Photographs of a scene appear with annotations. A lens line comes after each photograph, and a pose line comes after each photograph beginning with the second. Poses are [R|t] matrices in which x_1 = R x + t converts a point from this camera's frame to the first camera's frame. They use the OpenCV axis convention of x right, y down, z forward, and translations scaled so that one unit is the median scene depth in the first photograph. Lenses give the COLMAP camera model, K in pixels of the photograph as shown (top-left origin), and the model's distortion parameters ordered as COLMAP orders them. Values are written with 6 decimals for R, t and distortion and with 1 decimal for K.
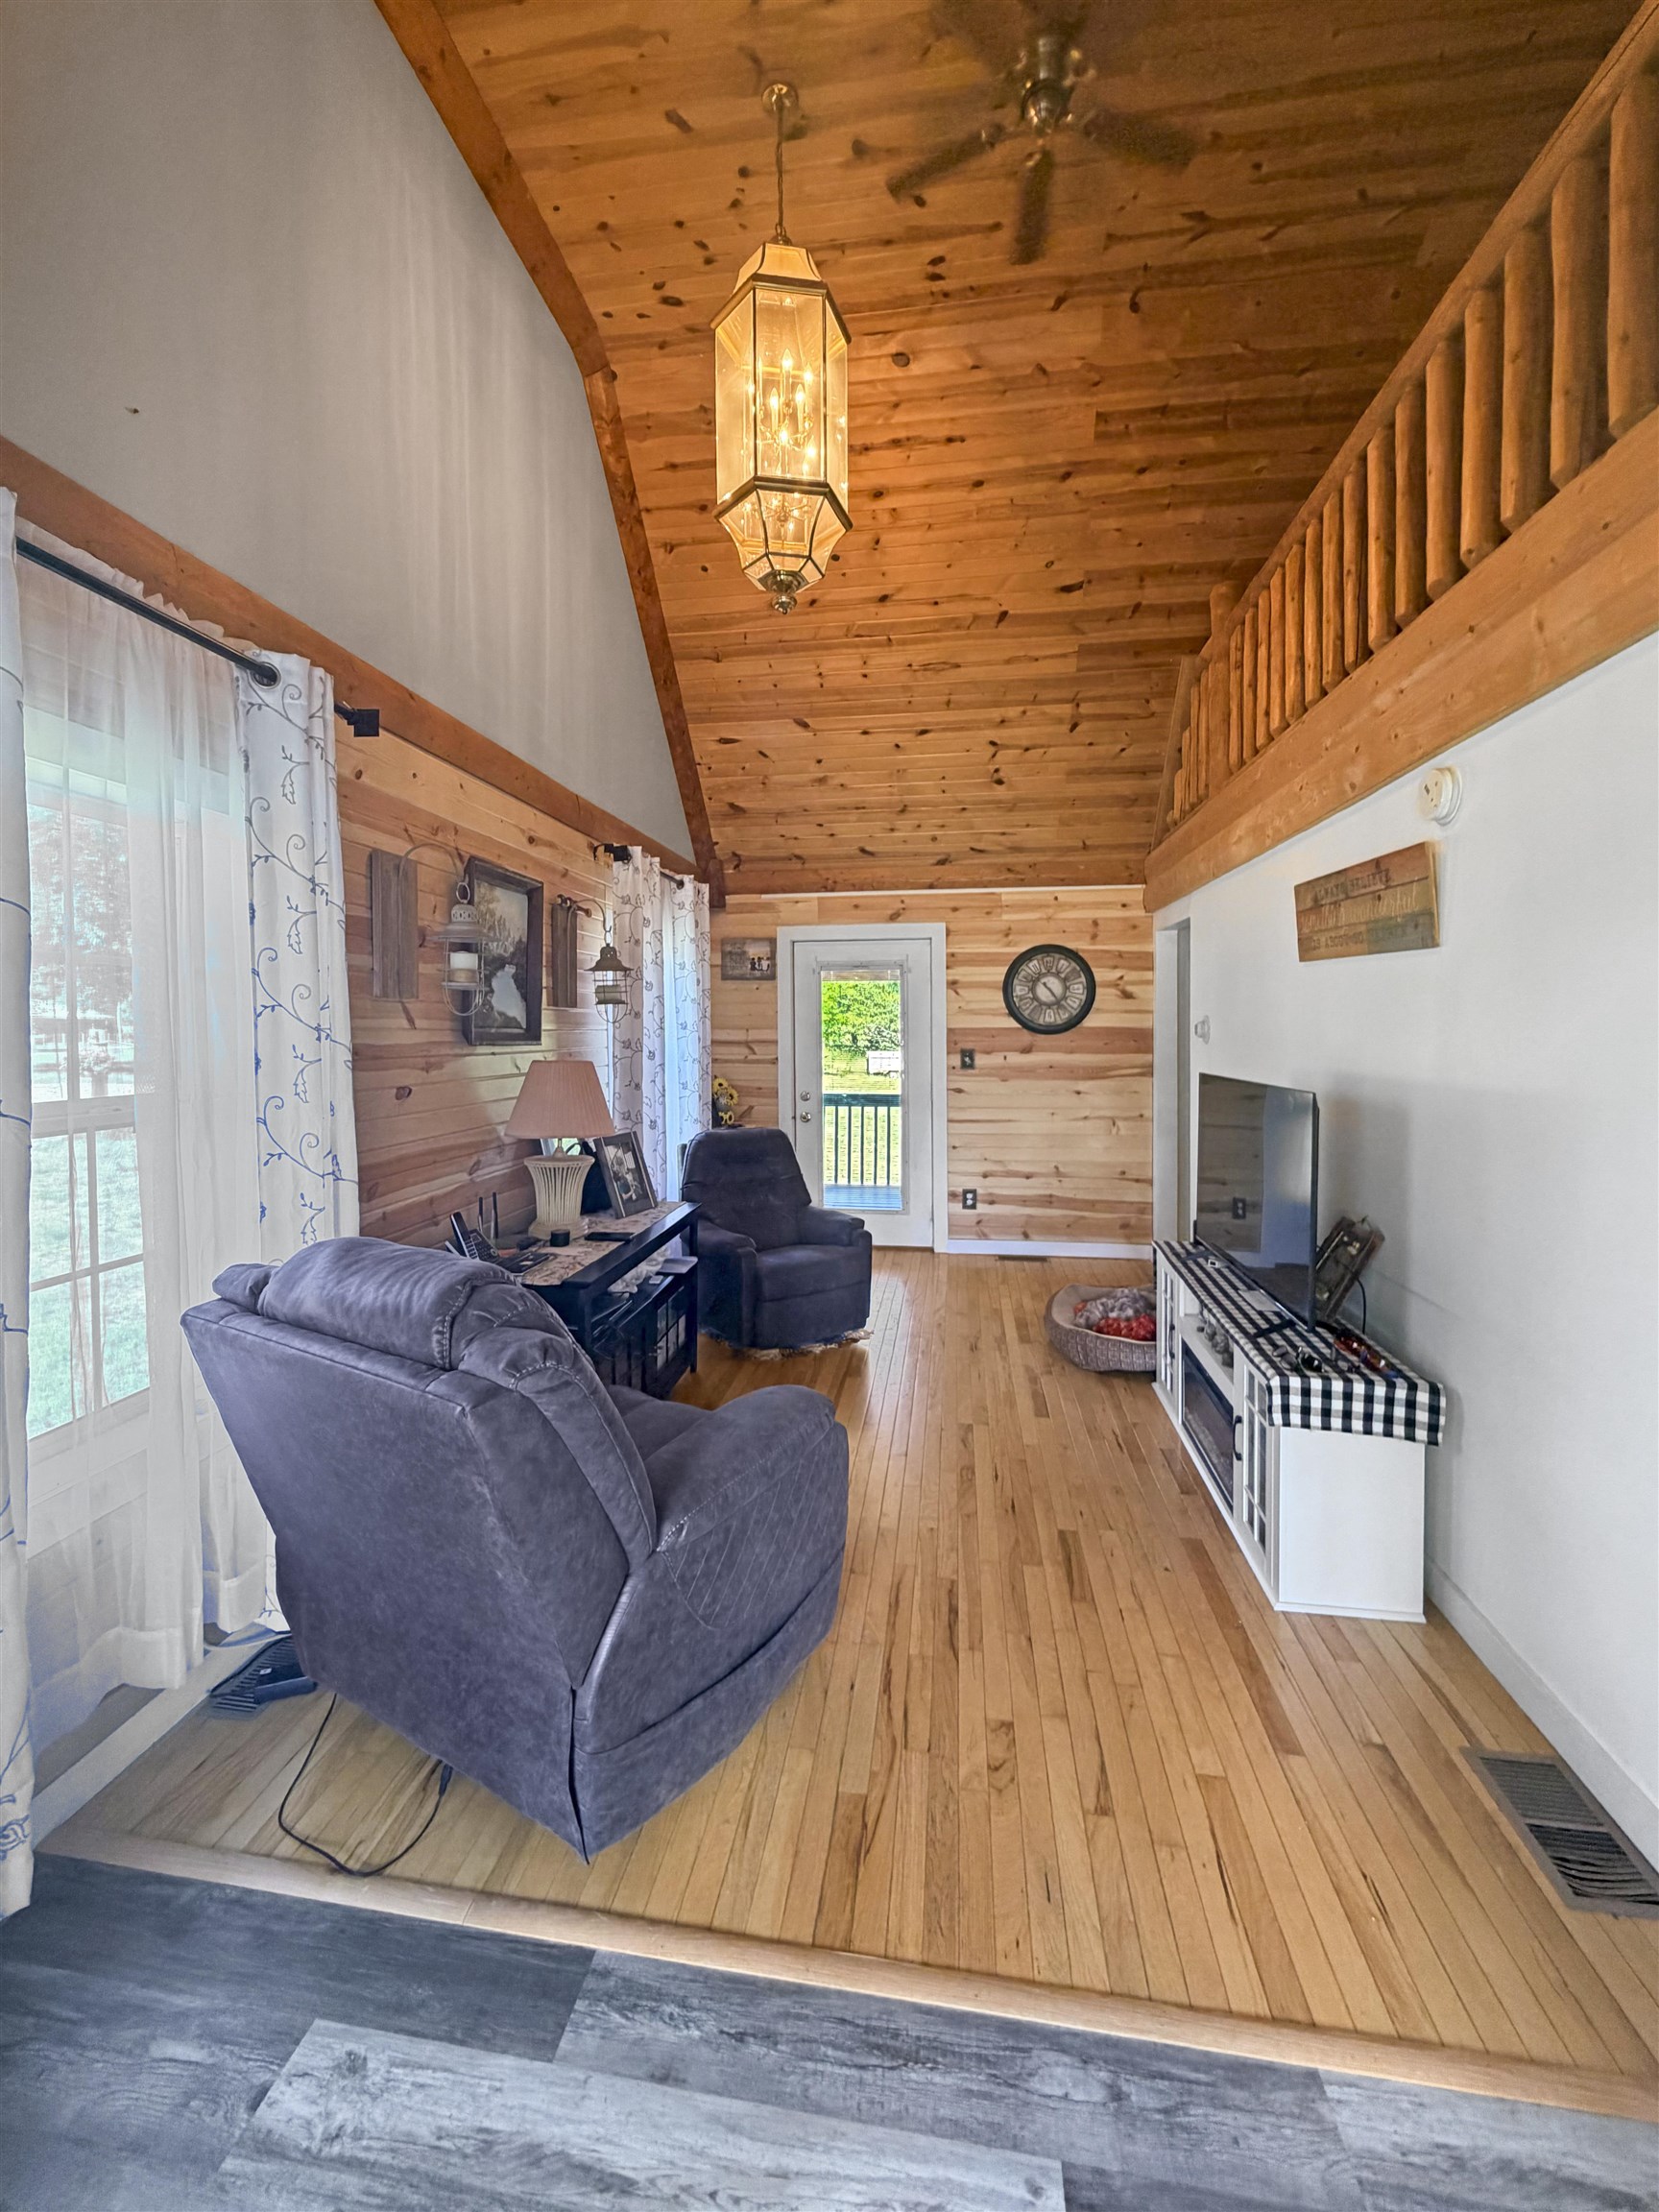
lens RADIAL K [[913.9, 0, 830.9], [0, 913.9, 1052.2], [0, 0, 1]] dist [-0.000851, -0.000179]
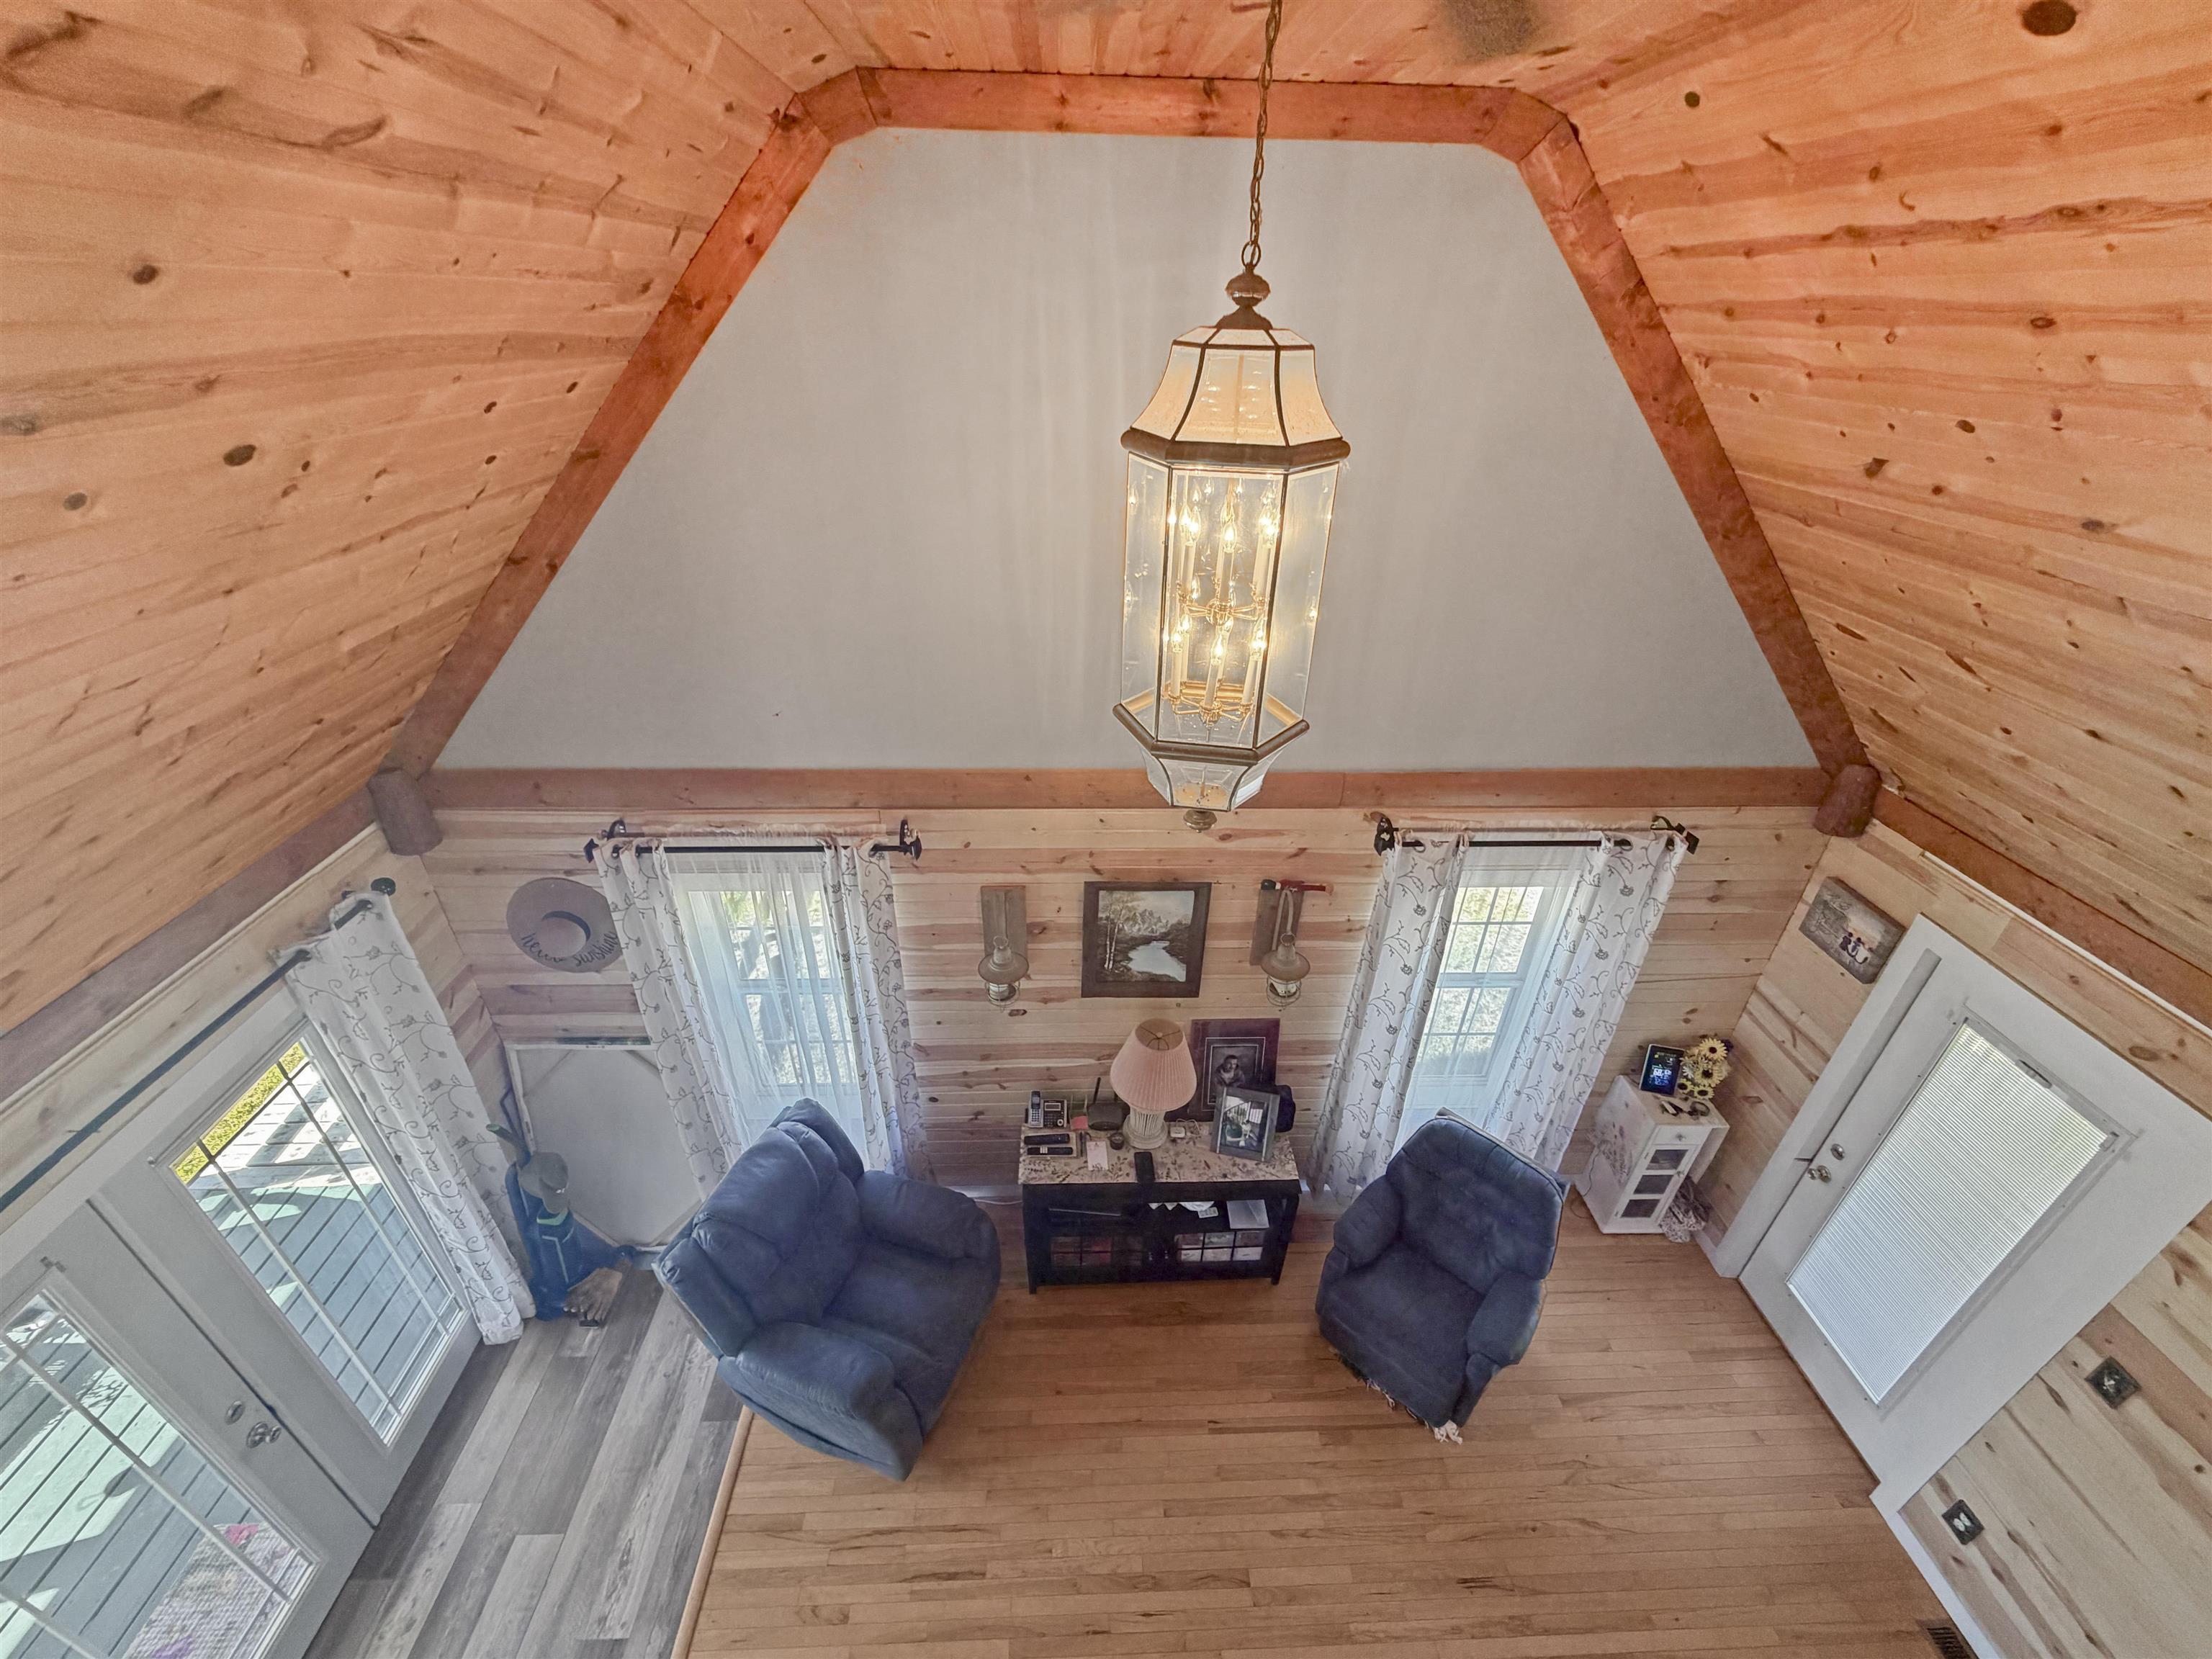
lens RADIAL K [[895.0, 0, 1106.0], [0, 895.0, 829.5], [0, 0, 1]] dist [-0.003317, 0.000123]
pose [[0.174089, 0.514765, -0.839470, 0.438420], [-0.044520, 0.855730, 0.515503, -0.668024], [0.983723, -0.052370, 0.171890, 0.610252]]
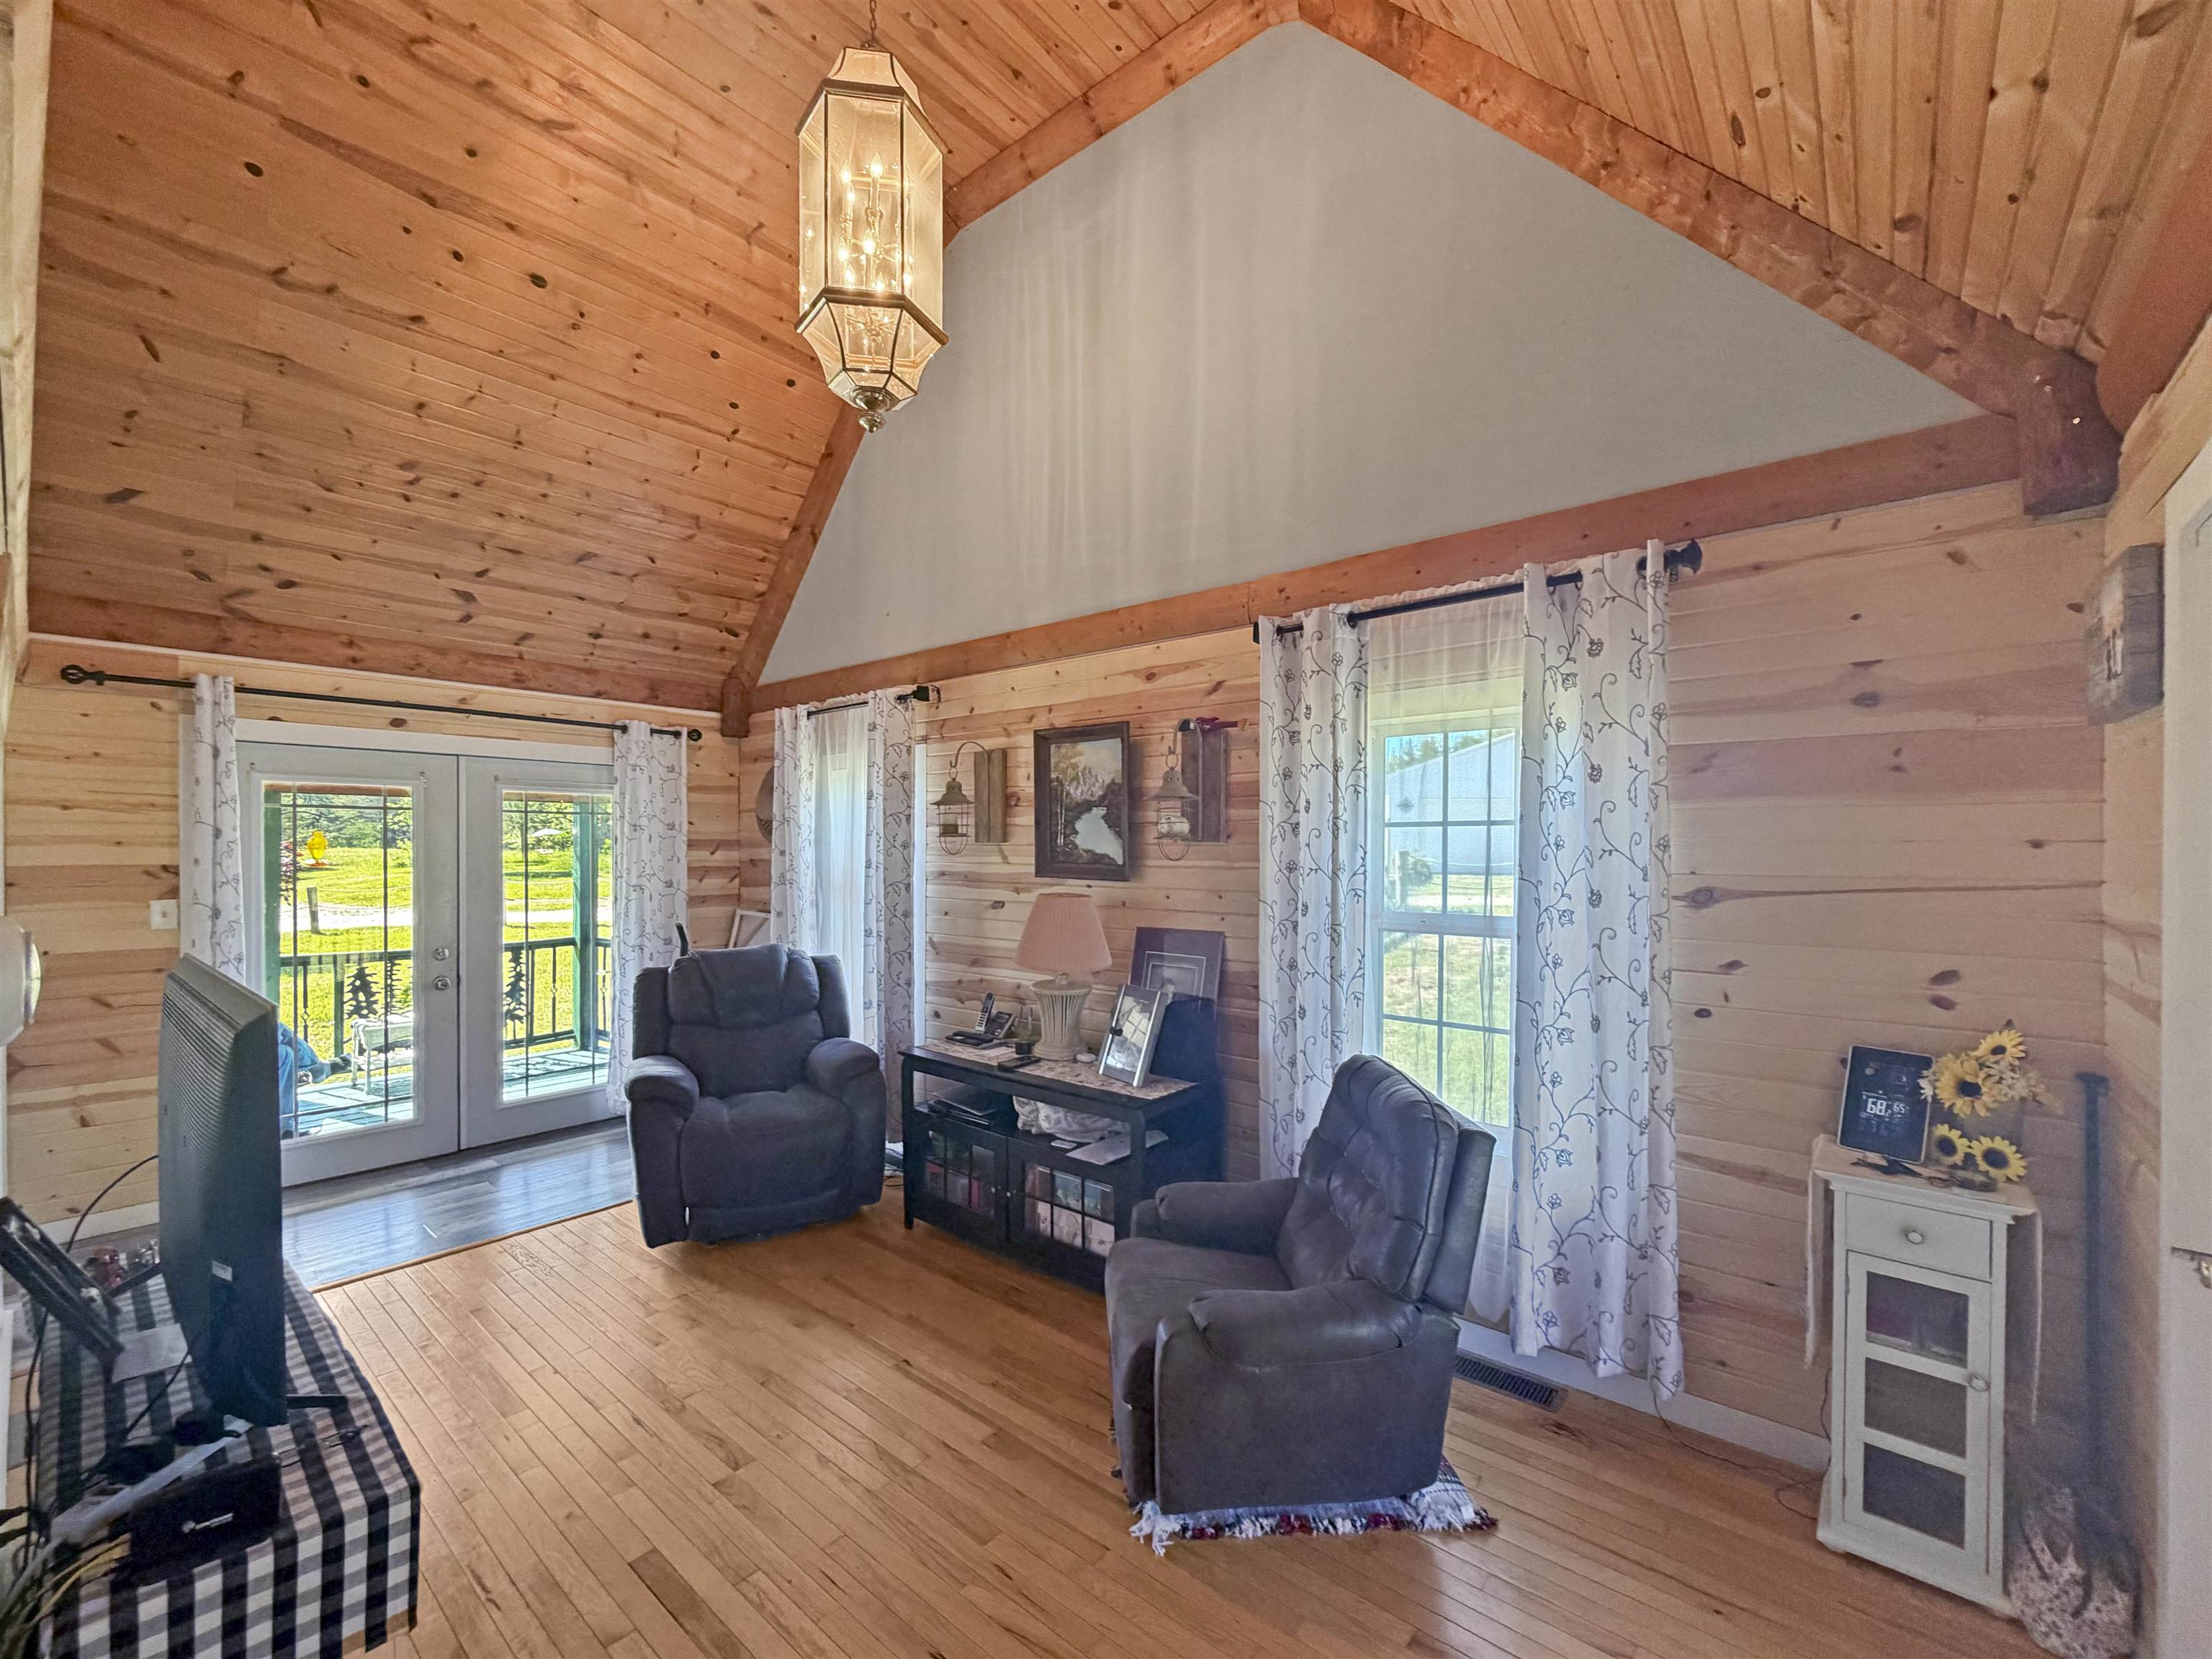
lens RADIAL K [[913.9, 0, 1116.1], [0, 913.9, 842.8], [0, 0, 1]] dist [-0.000851, -0.000179]
pose [[-0.531570, 0.009752, -0.846958, 0.477309], [-0.011913, 0.999749, 0.018987, -0.060382], [0.846931, 0.020183, -0.531320, 1.326218]]
